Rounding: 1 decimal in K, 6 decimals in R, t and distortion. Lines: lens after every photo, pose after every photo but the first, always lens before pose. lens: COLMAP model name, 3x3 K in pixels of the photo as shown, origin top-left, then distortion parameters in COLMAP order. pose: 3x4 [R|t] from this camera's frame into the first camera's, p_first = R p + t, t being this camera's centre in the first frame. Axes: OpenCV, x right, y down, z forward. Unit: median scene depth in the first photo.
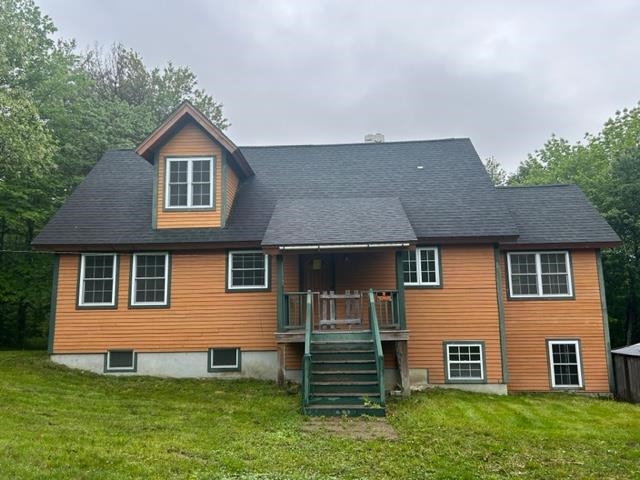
lens RADIAL K [[473.5, 0, 320.0], [0, 473.5, 240.0], [0, 0, 1]] dist [0.000361, -0.005784]
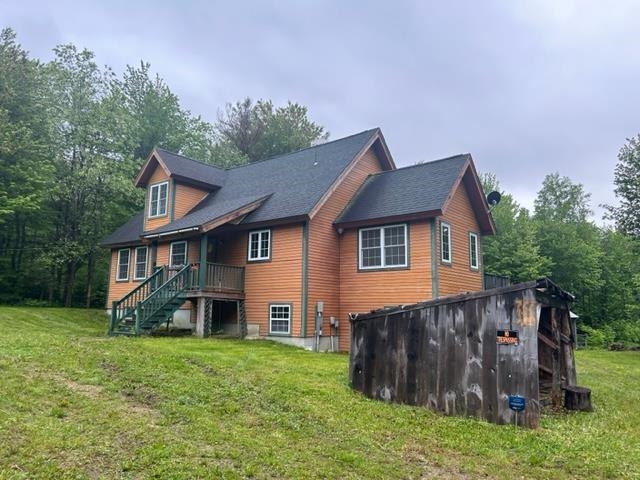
lens RADIAL K [[473.5, 0, 320.0], [0, 473.5, 240.0], [0, 0, 1]] dist [0.000361, -0.005784]
pose [[0.822421, -0.064919, -0.565163, 1.045894], [0.059232, 0.997839, -0.028426, 0.085686], [0.565788, -0.010097, 0.824489, 0.032470]]
